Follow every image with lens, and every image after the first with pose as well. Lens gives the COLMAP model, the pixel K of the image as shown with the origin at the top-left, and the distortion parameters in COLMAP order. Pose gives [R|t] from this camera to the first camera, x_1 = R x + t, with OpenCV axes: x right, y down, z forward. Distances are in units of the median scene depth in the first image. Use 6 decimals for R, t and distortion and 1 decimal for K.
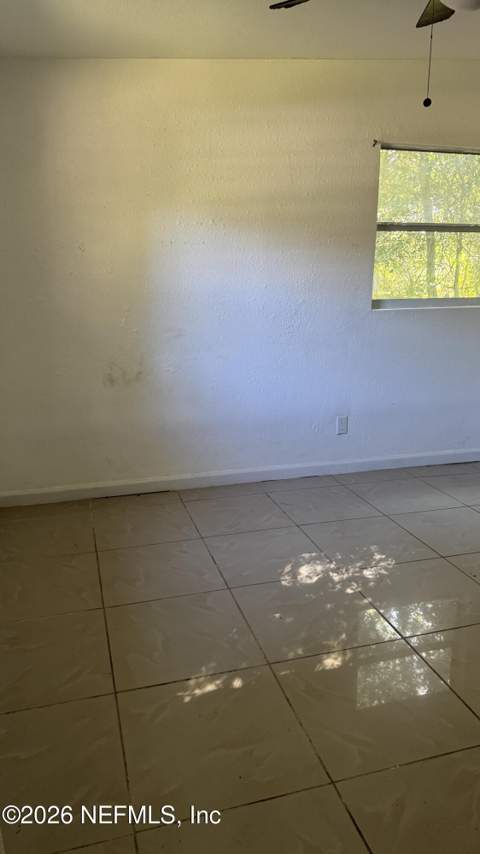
lens RADIAL K [[609.5, 0, 234.4], [0, 609.5, 426.0], [0, 0, 1]] dist [0.100974, -0.002187]
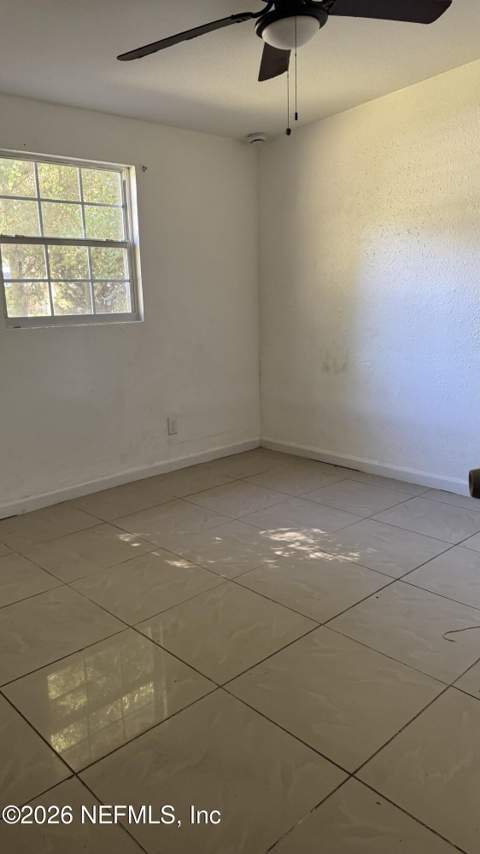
lens RADIAL K [[609.5, 0, 234.4], [0, 609.5, 426.0], [0, 0, 1]] dist [0.100974, -0.002187]
pose [[0.453448, 0.186472, -0.871558, 0.825923], [-0.199130, 0.974346, 0.104862, -0.052717], [0.868753, 0.126004, 0.478948, 0.255525]]
